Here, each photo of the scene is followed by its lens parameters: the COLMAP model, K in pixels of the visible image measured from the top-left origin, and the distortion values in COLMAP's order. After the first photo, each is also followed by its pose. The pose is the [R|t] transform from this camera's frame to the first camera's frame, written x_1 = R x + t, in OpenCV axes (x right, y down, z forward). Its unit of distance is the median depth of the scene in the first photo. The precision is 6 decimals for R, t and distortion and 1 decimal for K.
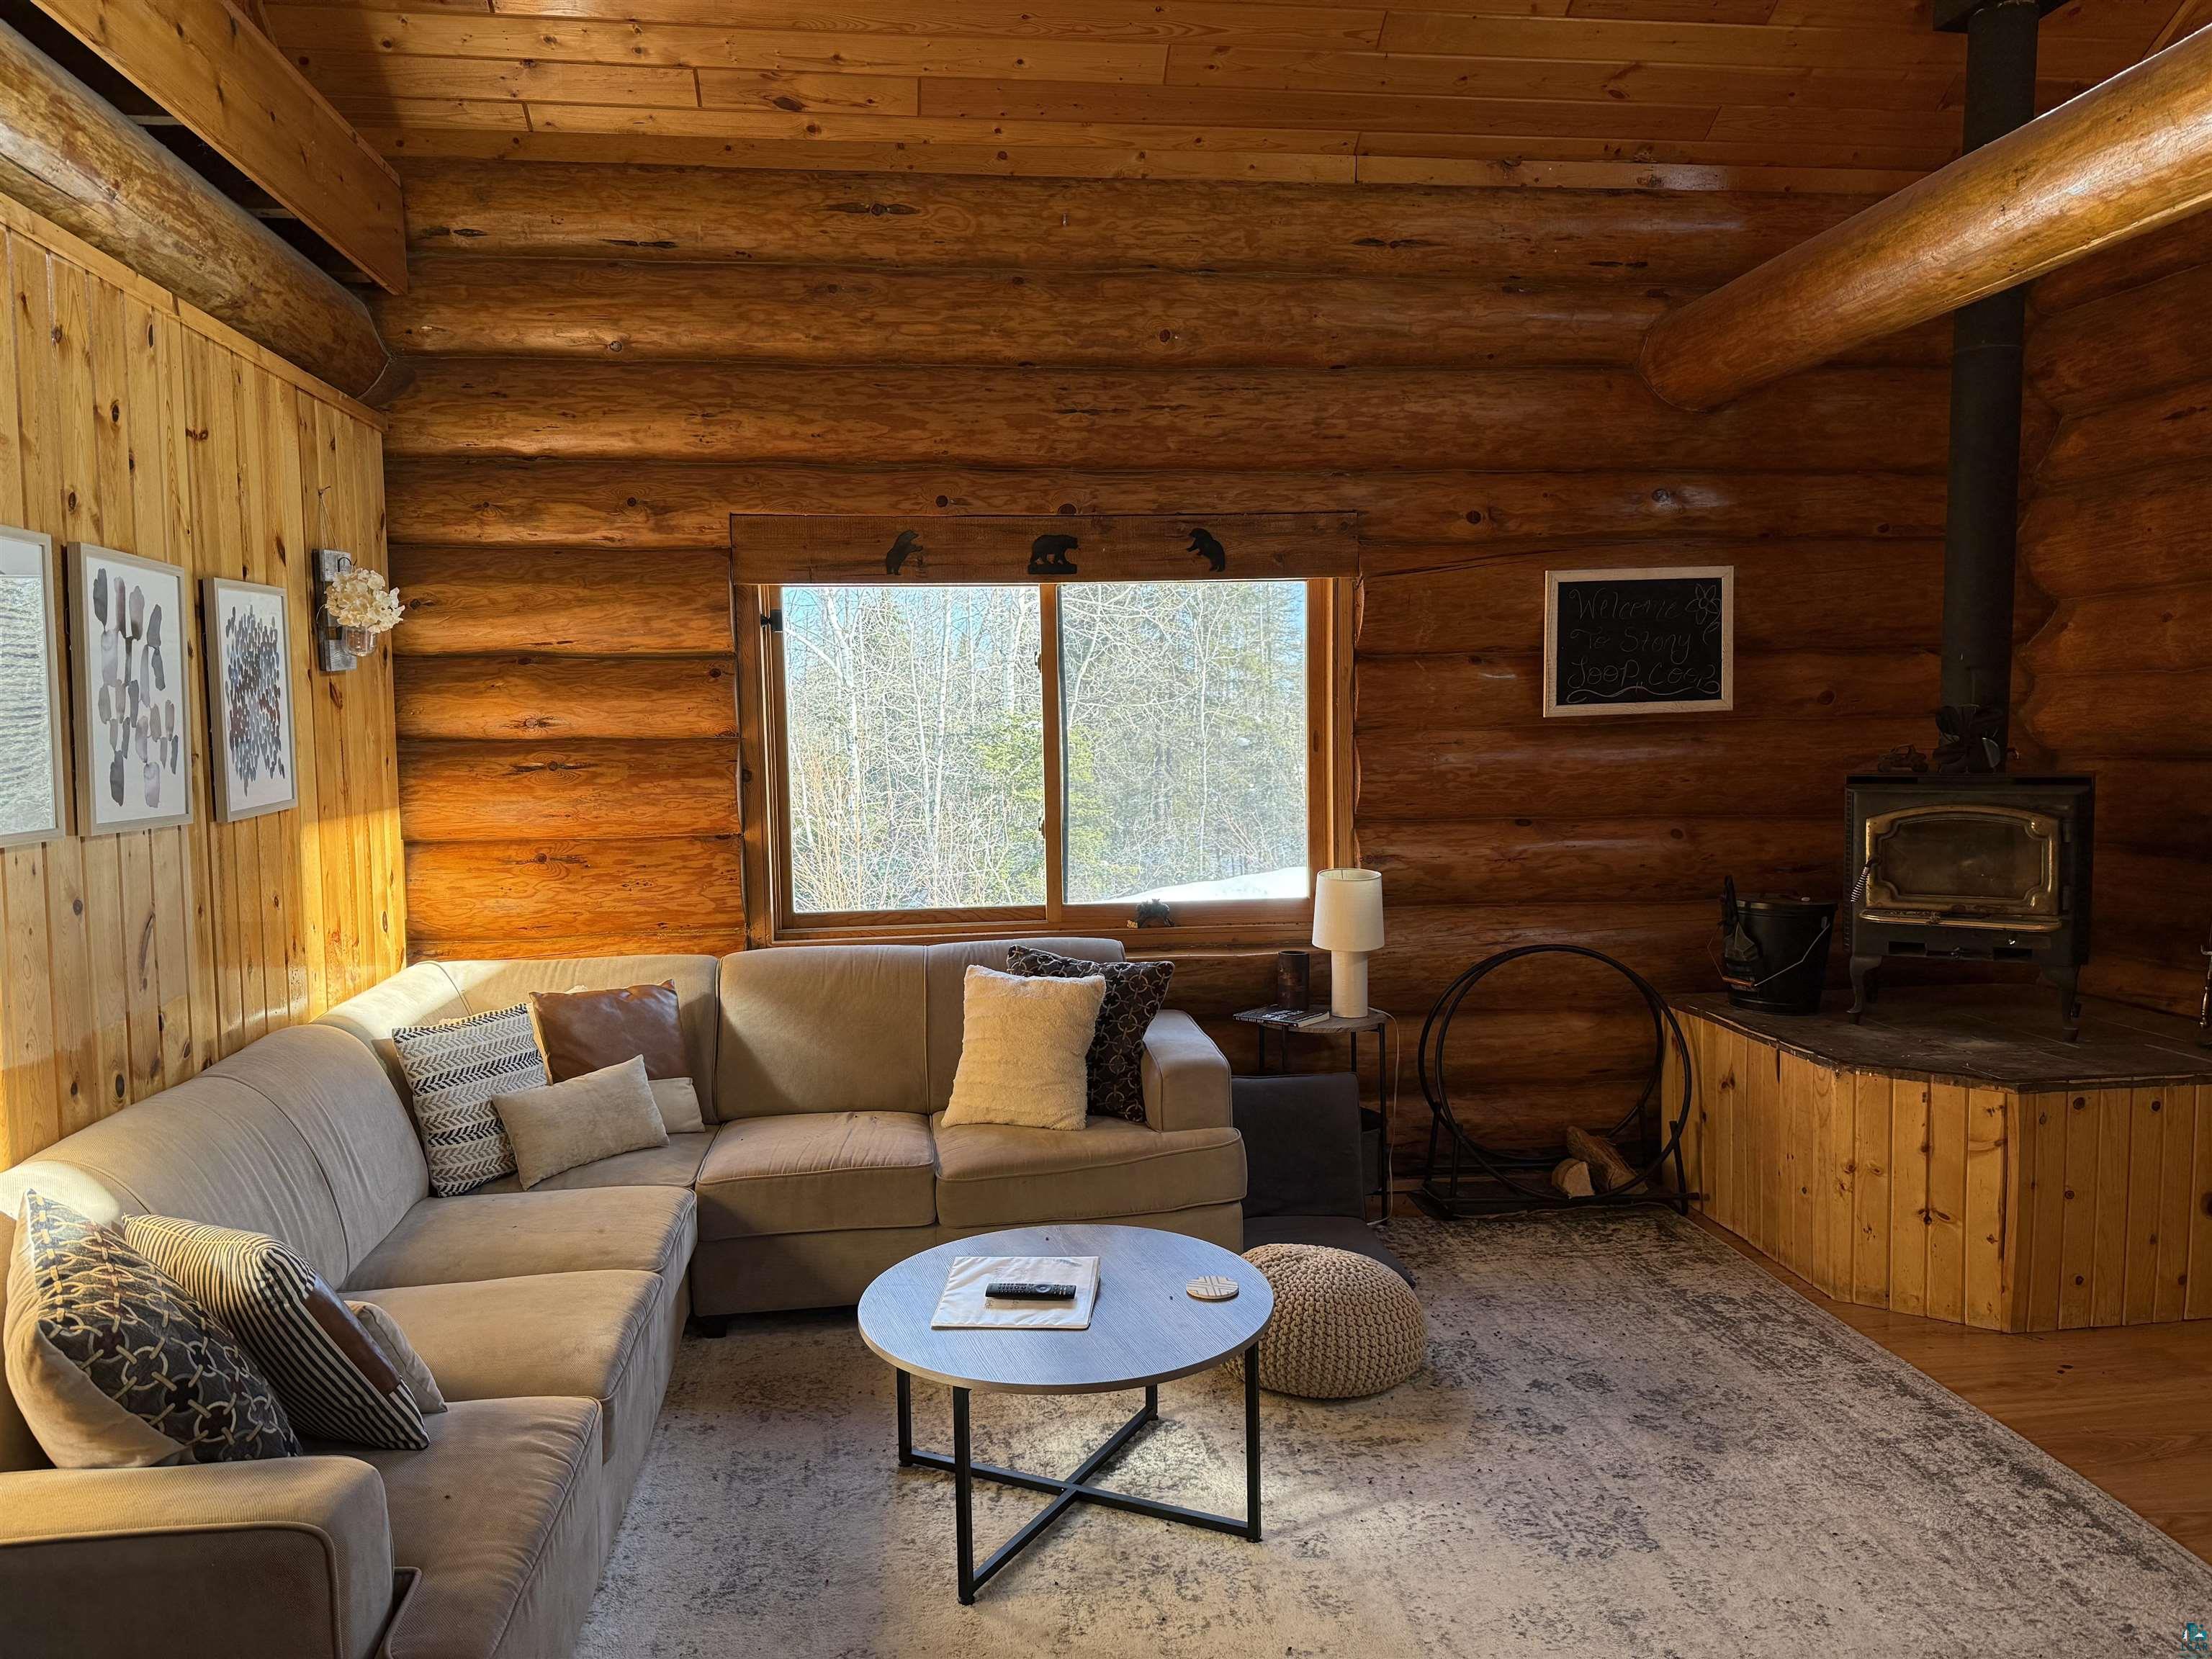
lens RADIAL K [[1547.7, 0, 1106.0], [0, 1547.7, 829.5], [0, 0, 1]] dist [0.114573, -0.148314]
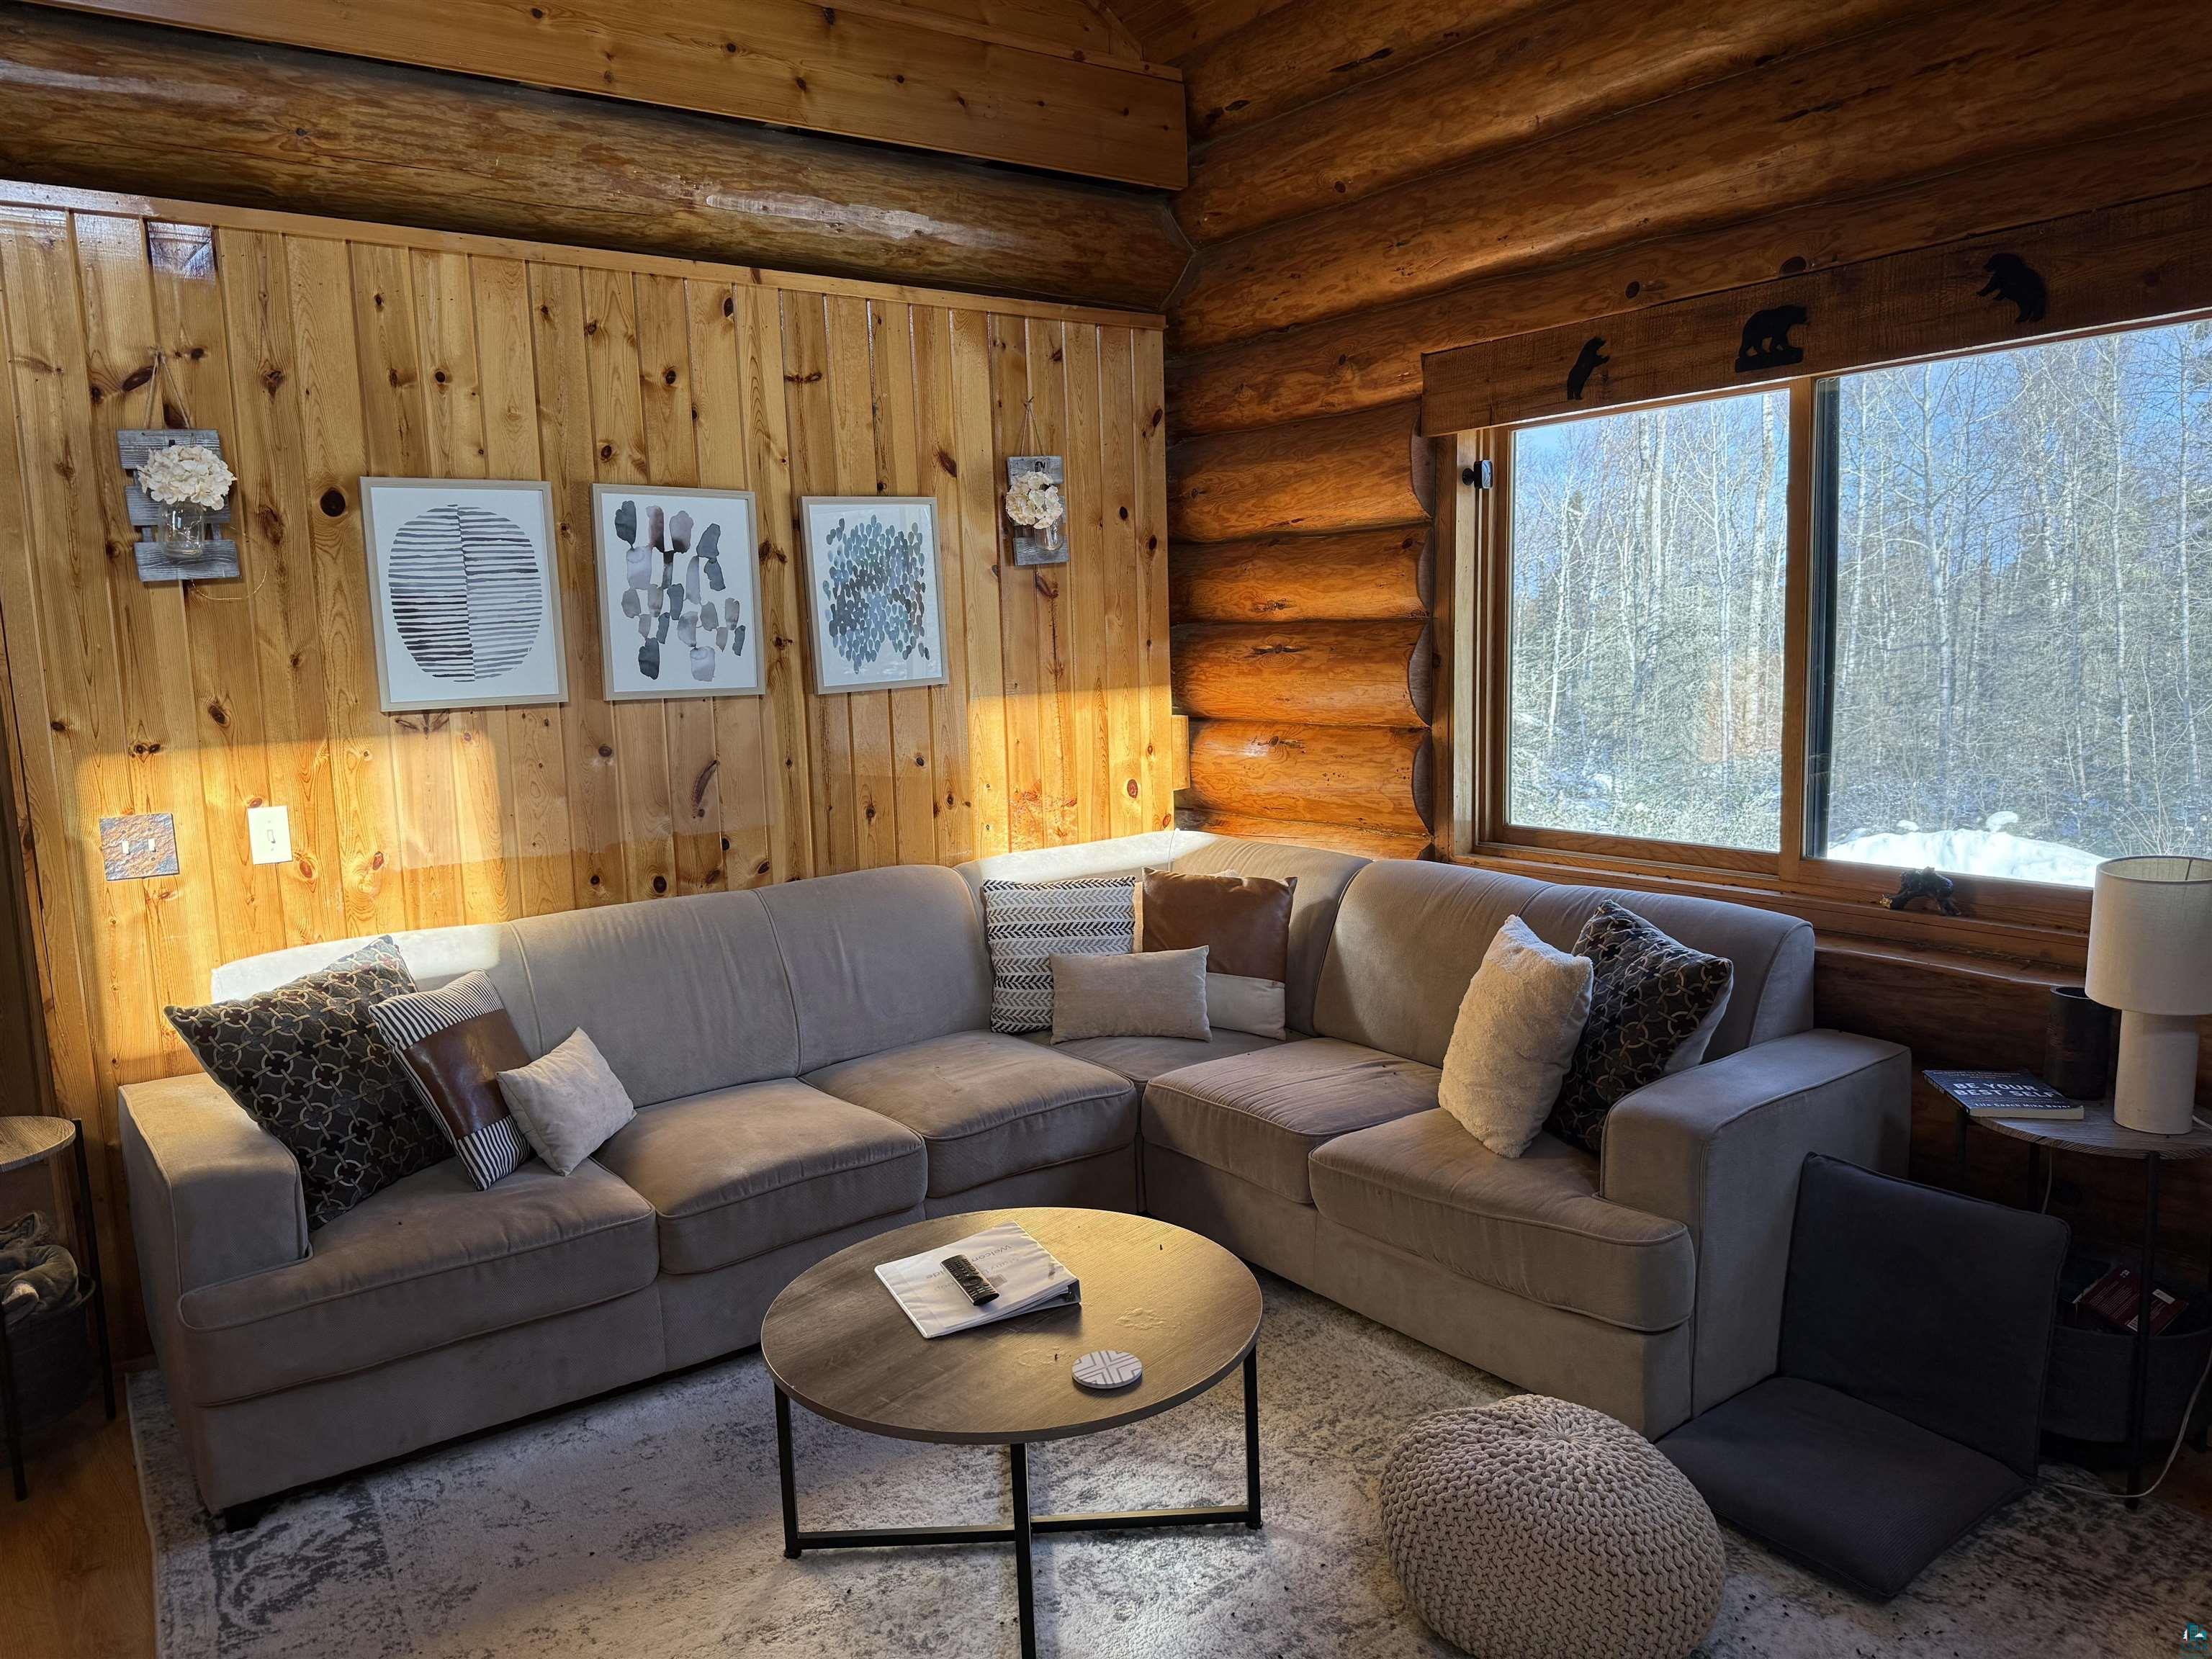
lens RADIAL K [[1547.7, 0, 1106.0], [0, 1547.7, 829.5], [0, 0, 1]] dist [0.114573, -0.148314]
pose [[0.490449, 0.114061, -0.863973, 0.470771], [-0.038886, 0.993275, 0.109057, -0.030735], [0.870602, -0.019891, 0.491586, 0.435307]]
